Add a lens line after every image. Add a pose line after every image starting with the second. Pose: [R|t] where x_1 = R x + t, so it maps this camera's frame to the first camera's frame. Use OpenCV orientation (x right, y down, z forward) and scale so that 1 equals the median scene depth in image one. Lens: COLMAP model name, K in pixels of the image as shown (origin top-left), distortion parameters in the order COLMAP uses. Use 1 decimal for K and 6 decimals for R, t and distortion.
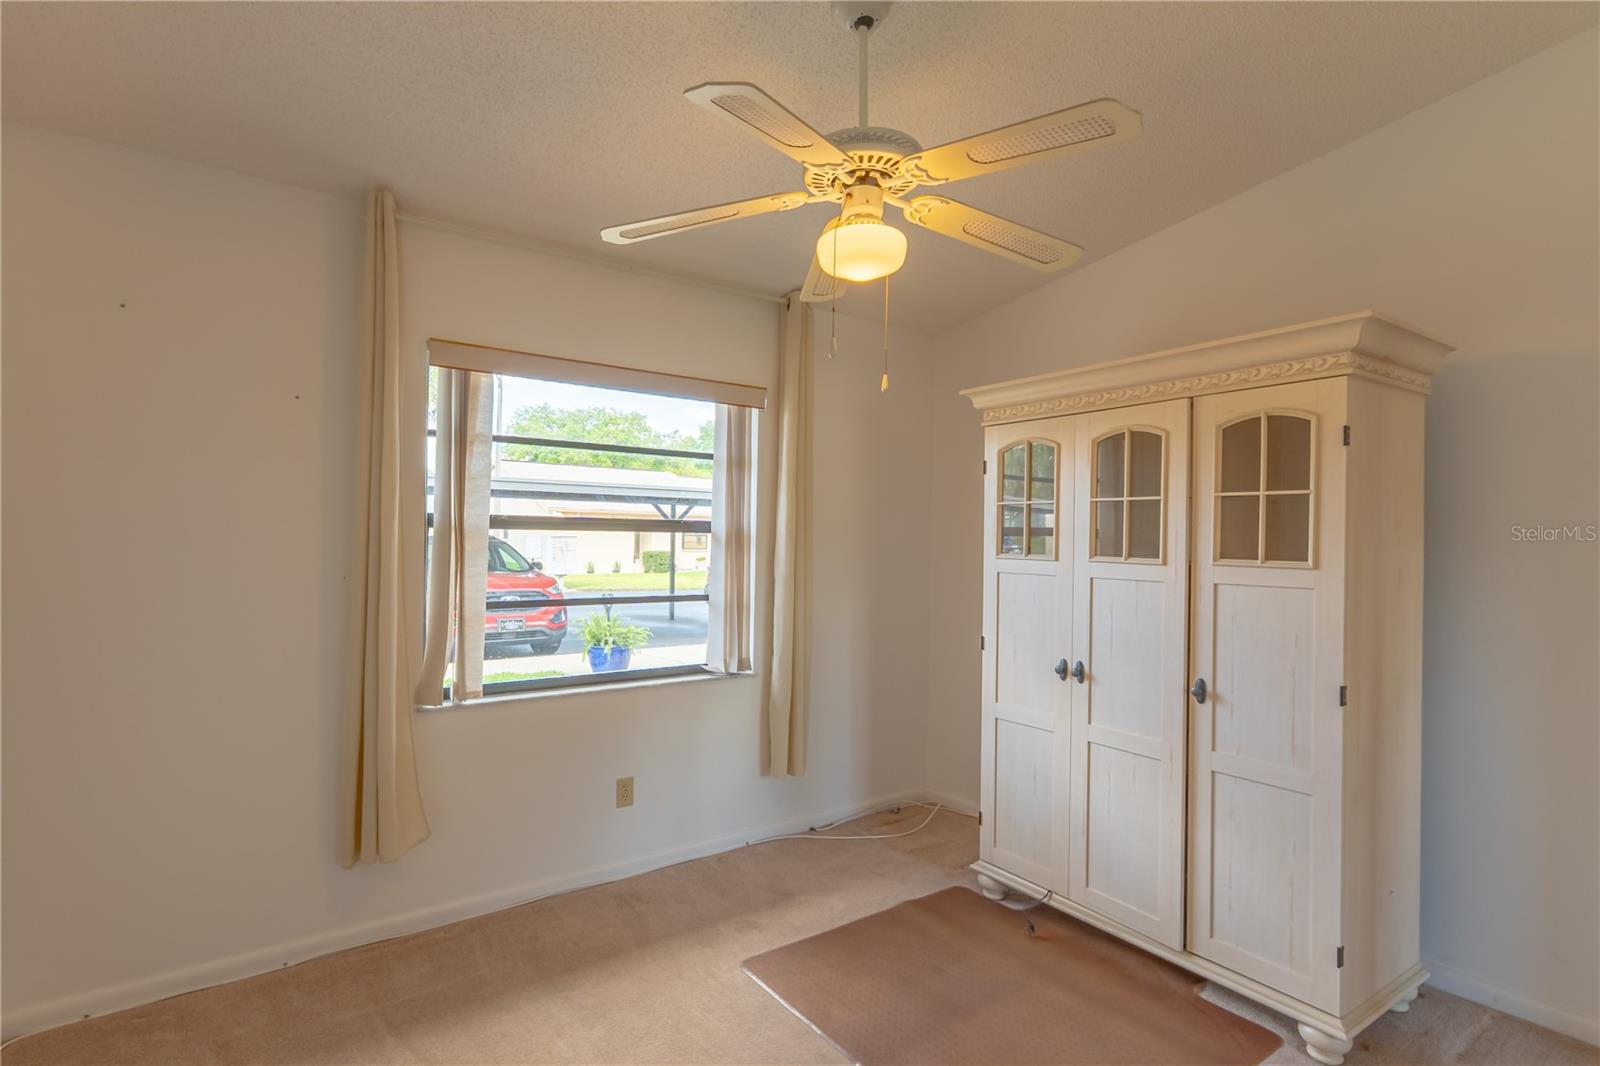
lens RADIAL K [[775.1, 0, 800.0], [0, 775.1, 533.0], [0, 0, 1]] dist [-0.002122, -0.000318]
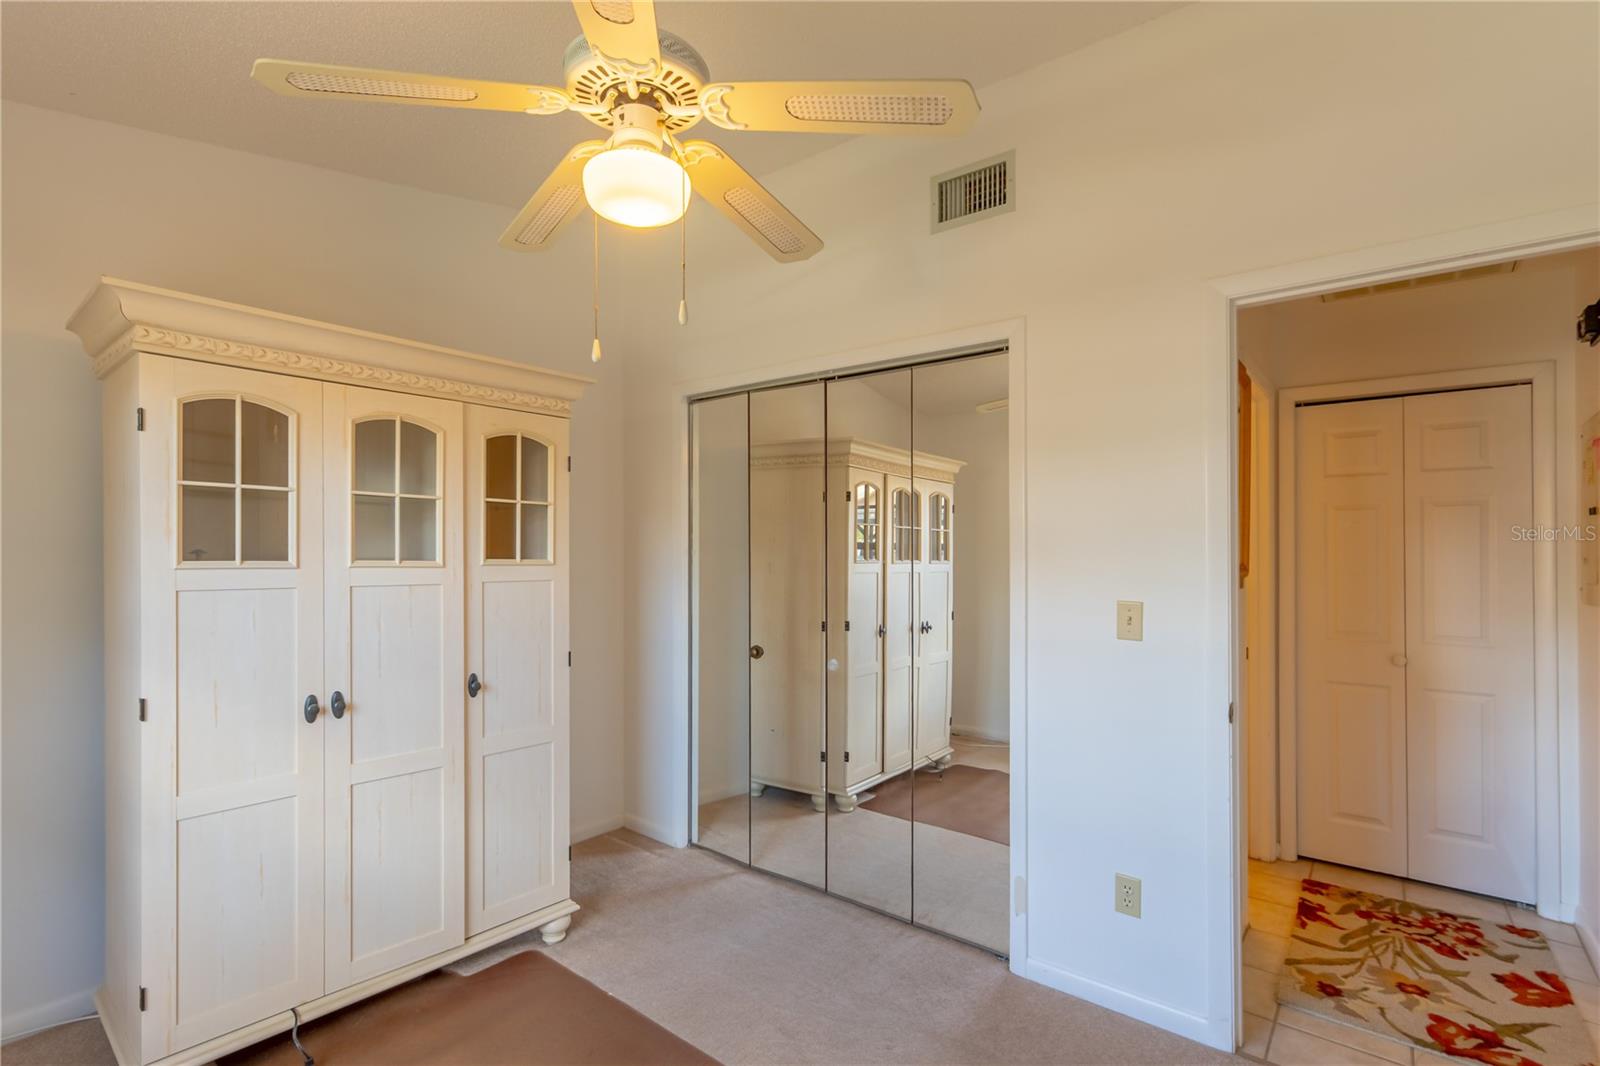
lens RADIAL K [[744.9, 0, 822.6], [0, 744.9, 541.1], [0, 0, 1]] dist [0.000791, 0.000139]
pose [[-0.258986, -0.003275, 0.965875, -0.527384], [-0.020142, 0.999795, -0.002011, 0.000702], [-0.965671, -0.019976, -0.258999, 0.731327]]
